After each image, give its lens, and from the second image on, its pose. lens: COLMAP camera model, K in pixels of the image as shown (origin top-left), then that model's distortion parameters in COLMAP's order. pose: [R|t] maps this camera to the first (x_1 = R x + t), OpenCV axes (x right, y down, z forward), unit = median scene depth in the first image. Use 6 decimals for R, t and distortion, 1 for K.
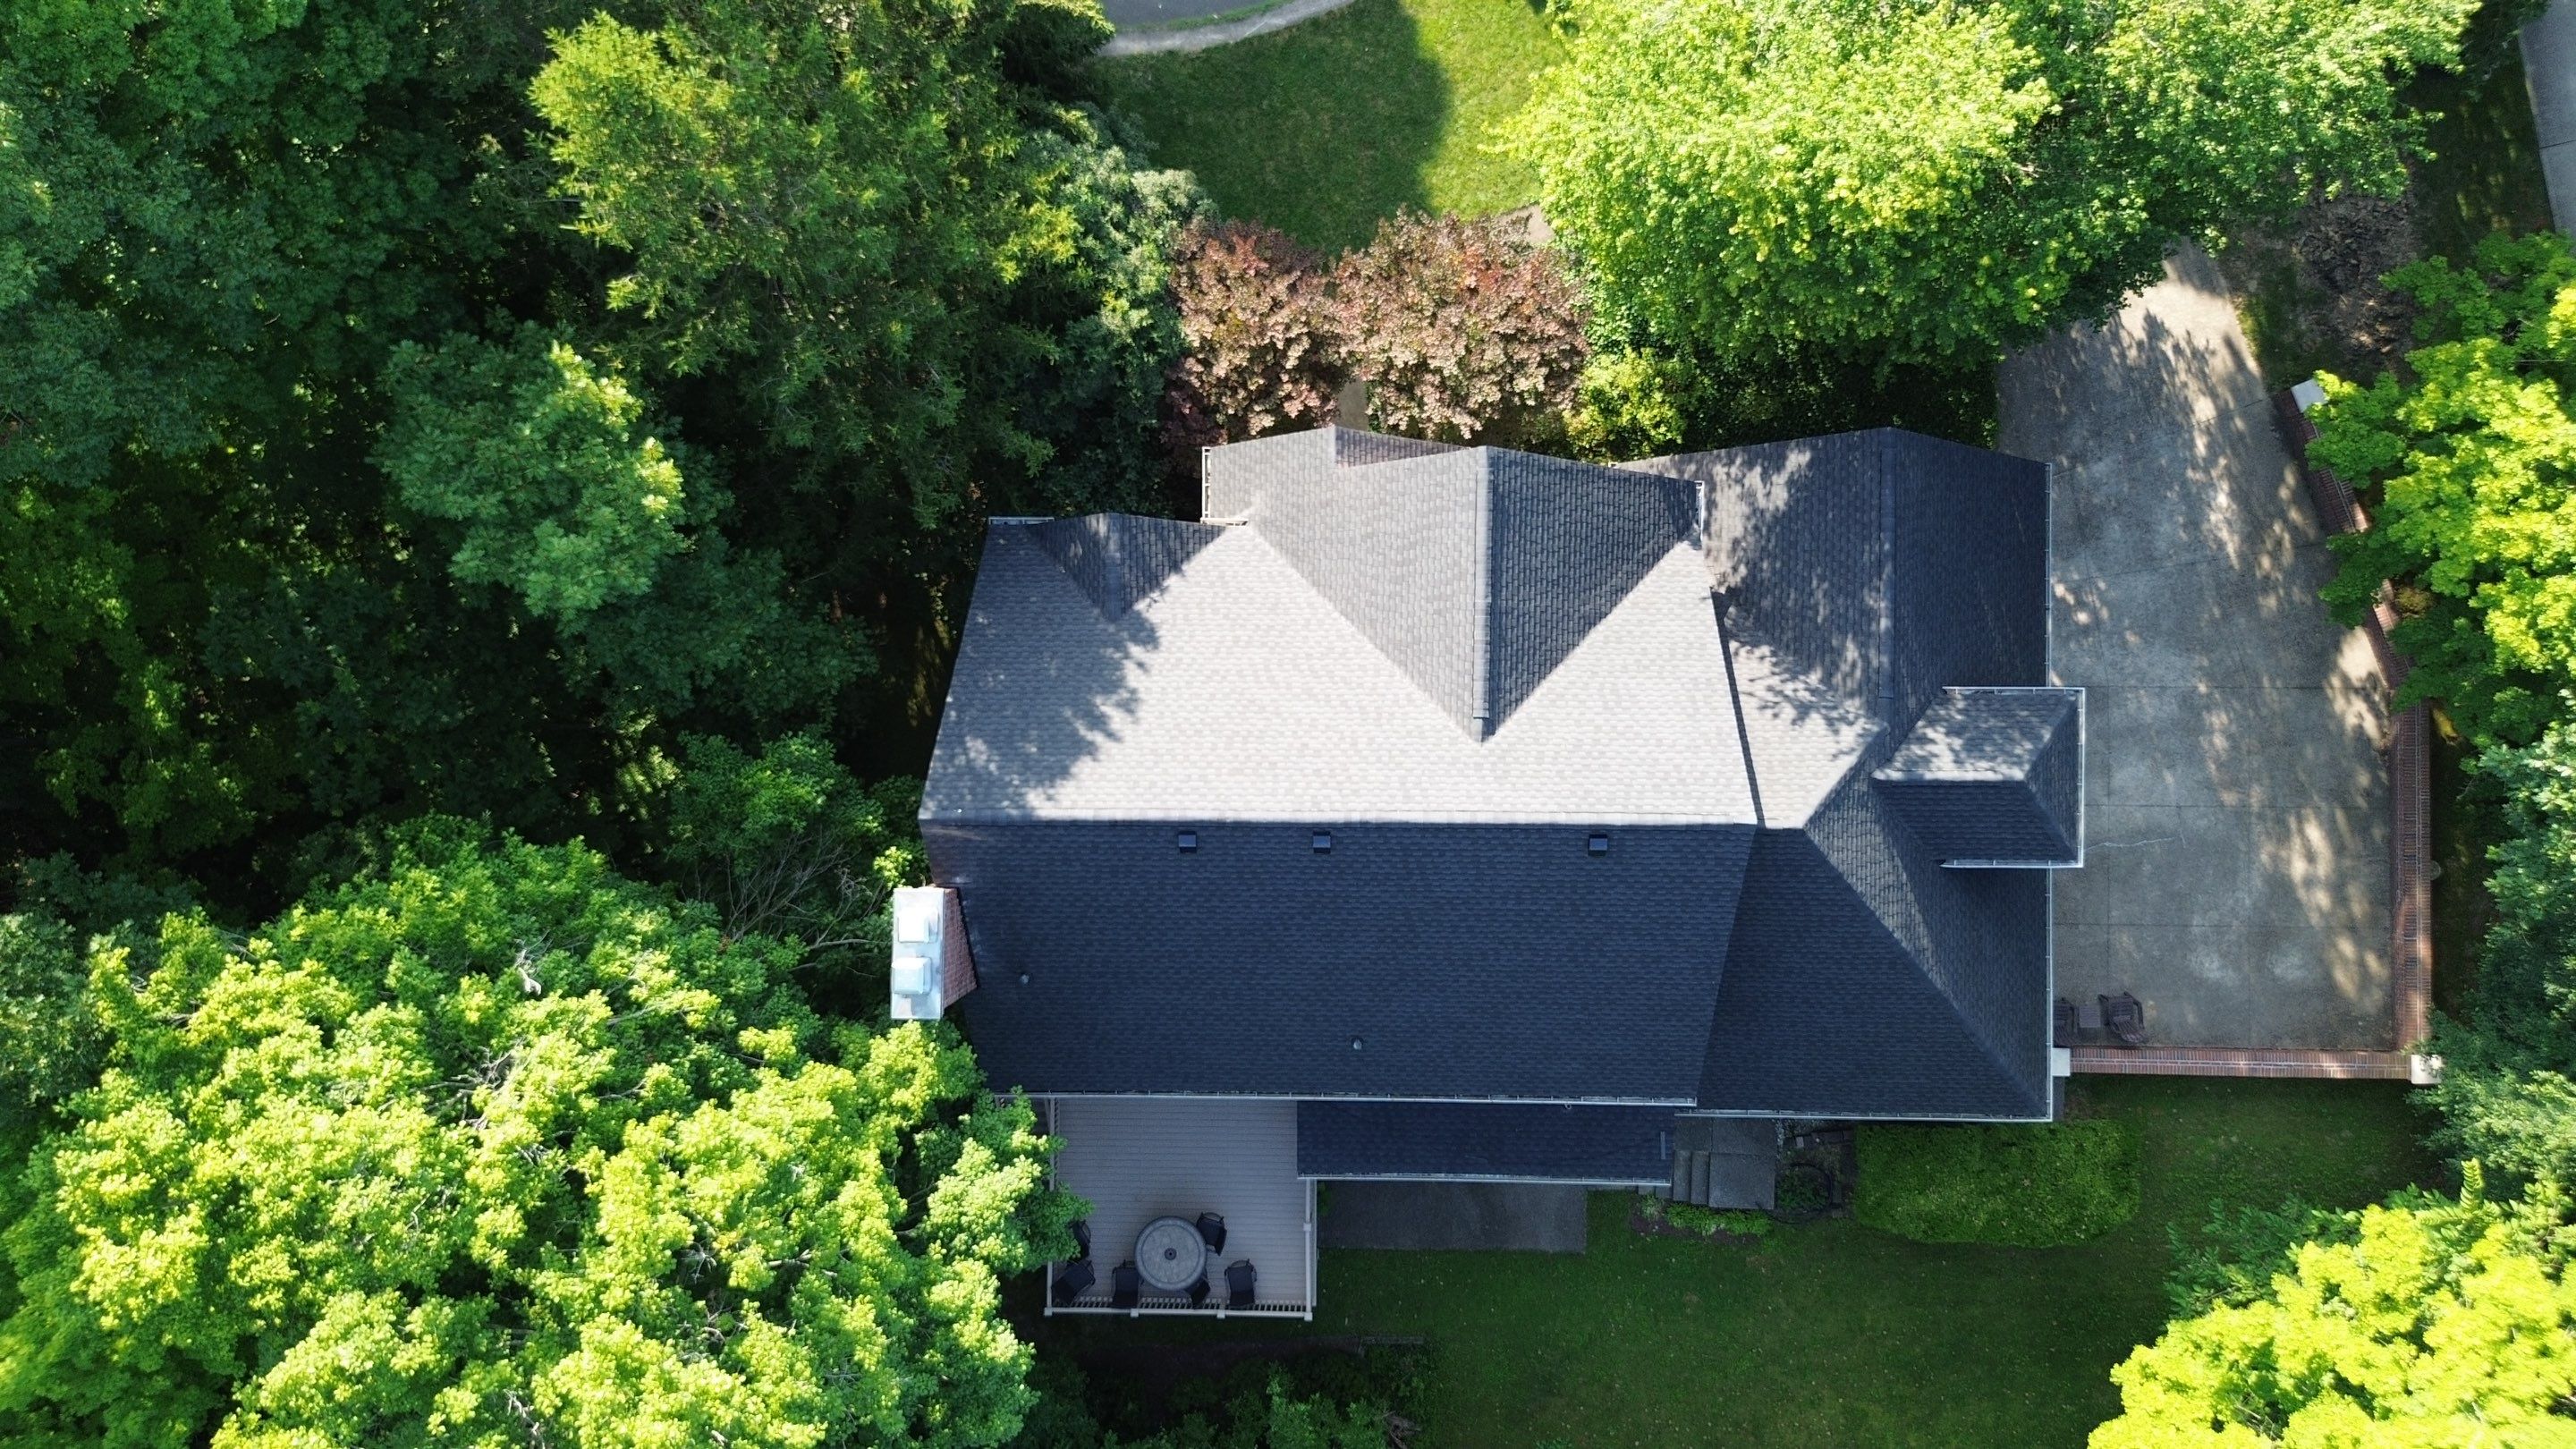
lens RADIAL K [[1866.7, 0, 1280.8], [0, 1866.7, 724.7], [0, 0, 1]] dist [0.026342, -0.014337]
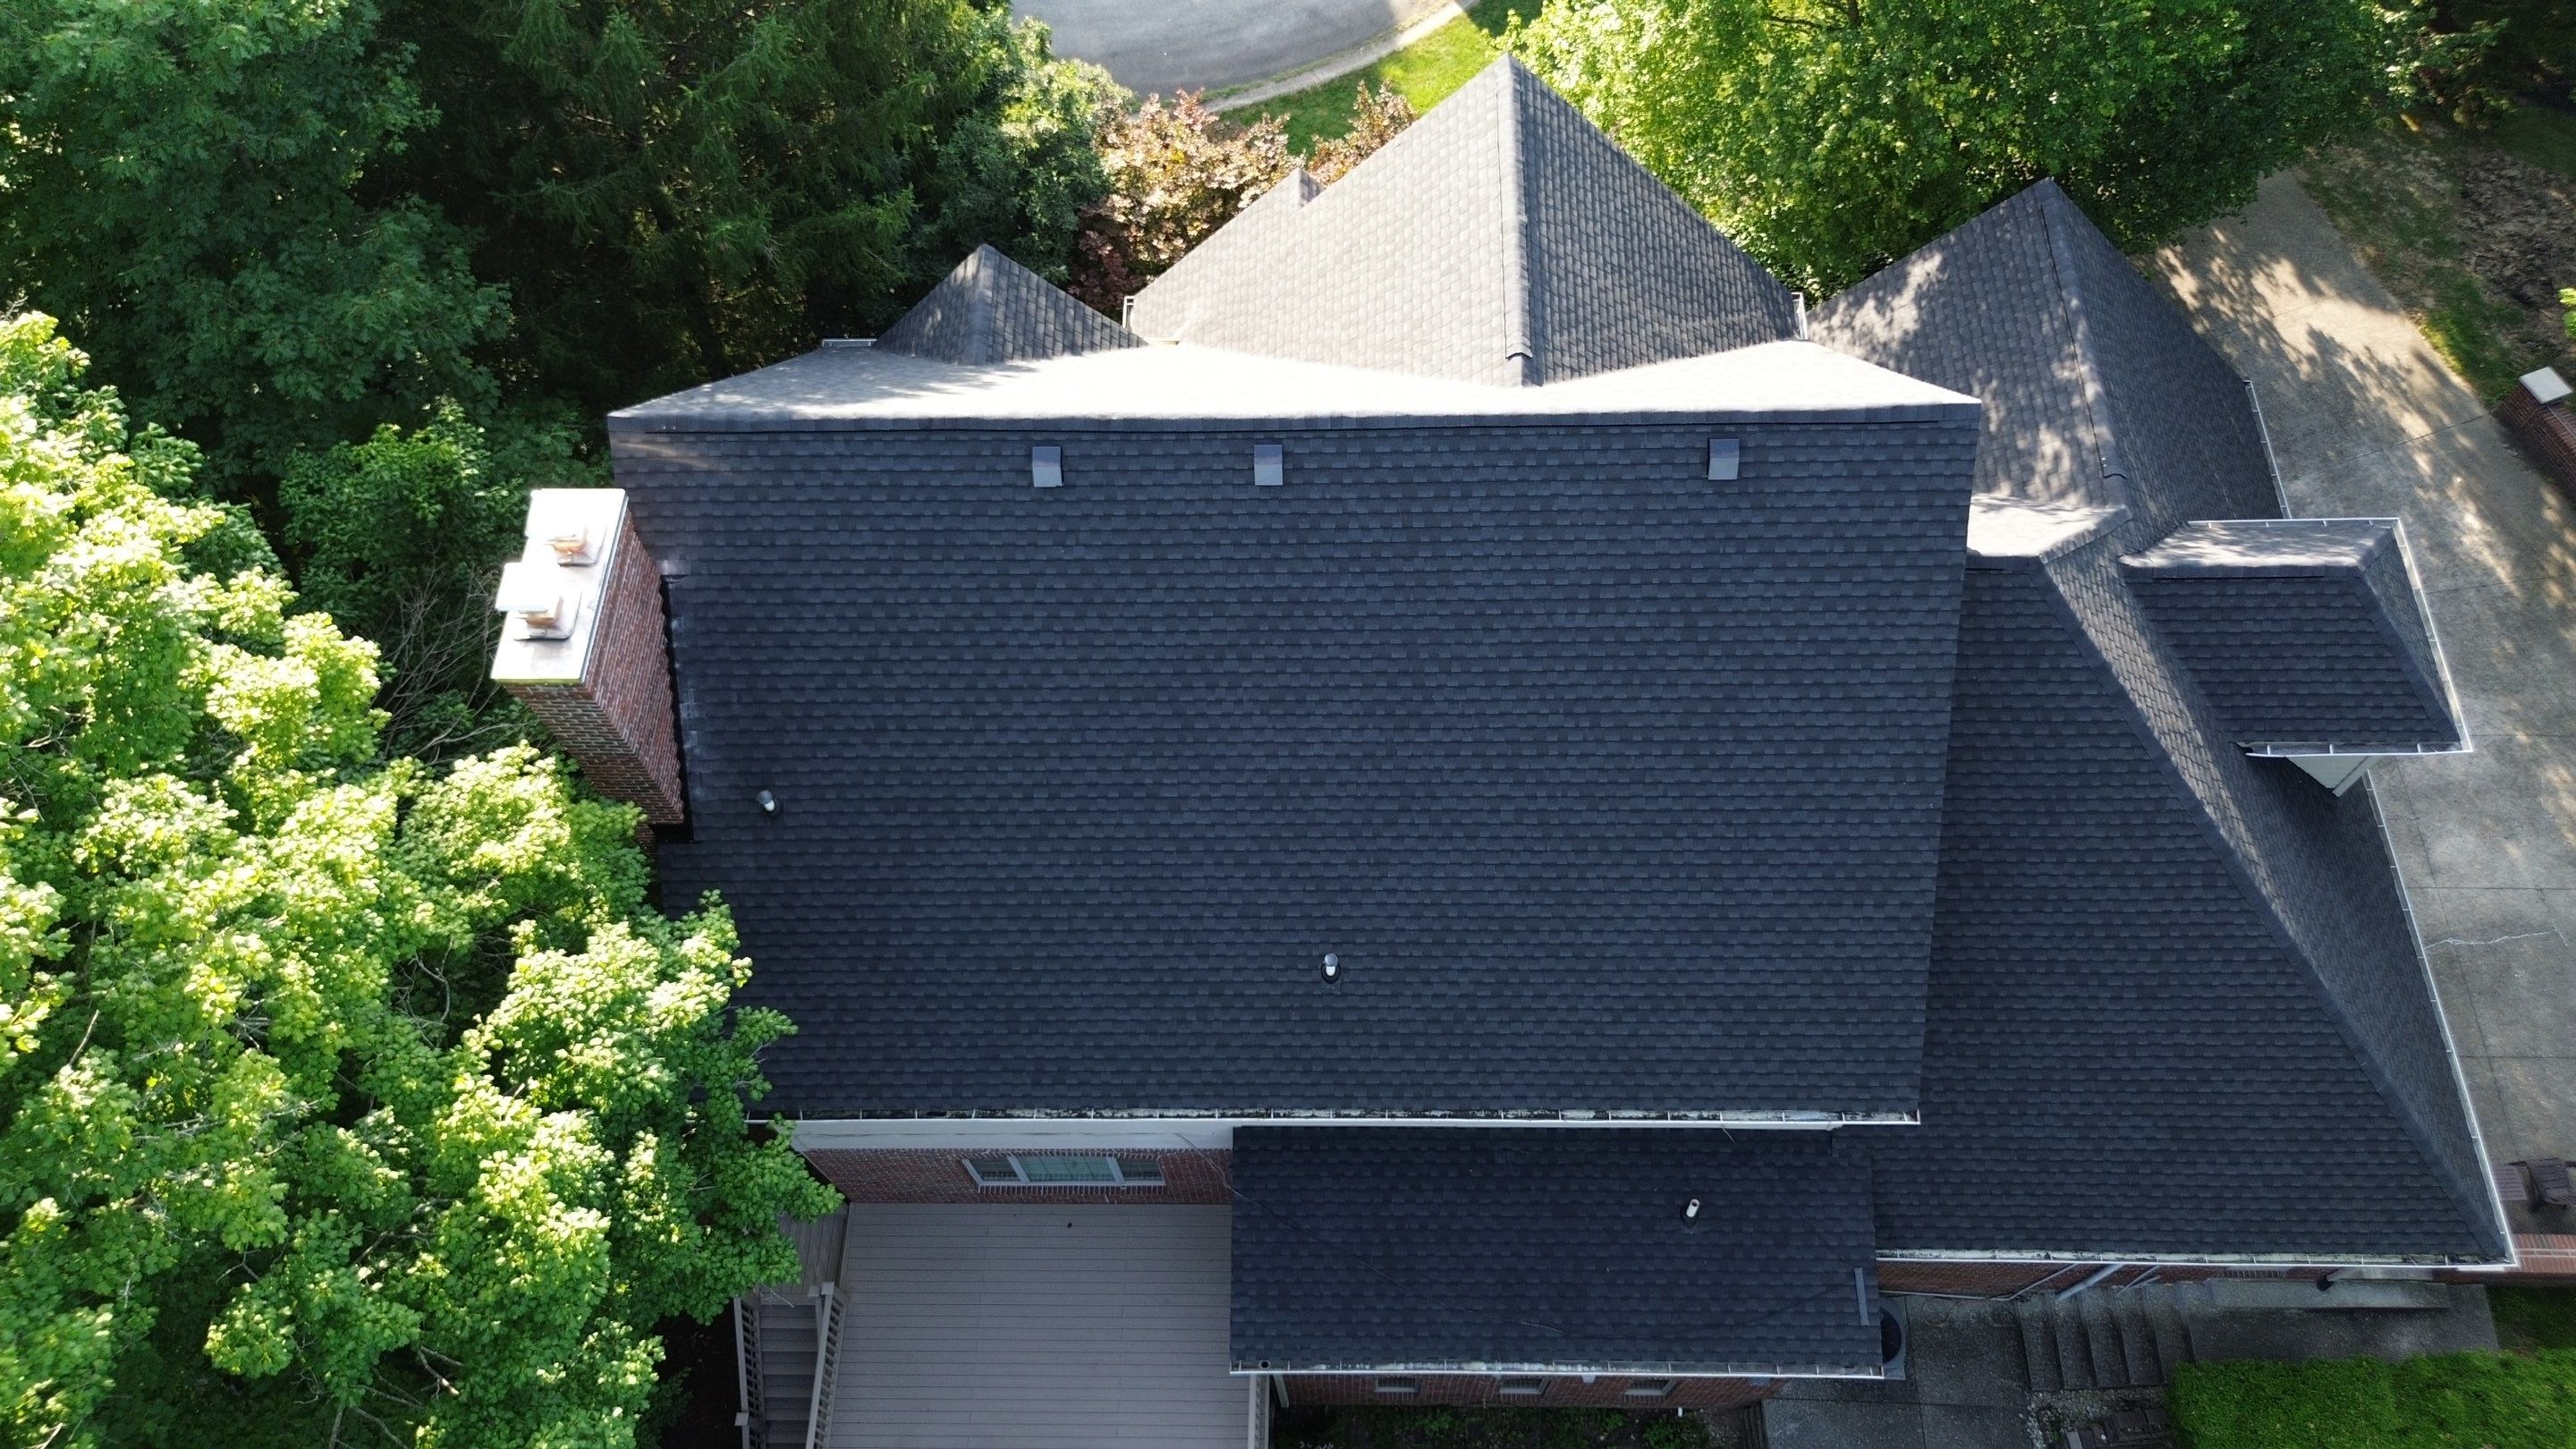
lens RADIAL K [[1866.7, 0, 1302.4], [0, 1866.7, 723.5], [0, 0, 1]] dist [0.026342, -0.014337]
pose [[0.999869, 0.012678, 0.010080, 0.023279], [-0.006244, 0.875970, -0.482326, 0.356946], [-0.014944, 0.482200, 0.875934, 0.418219]]
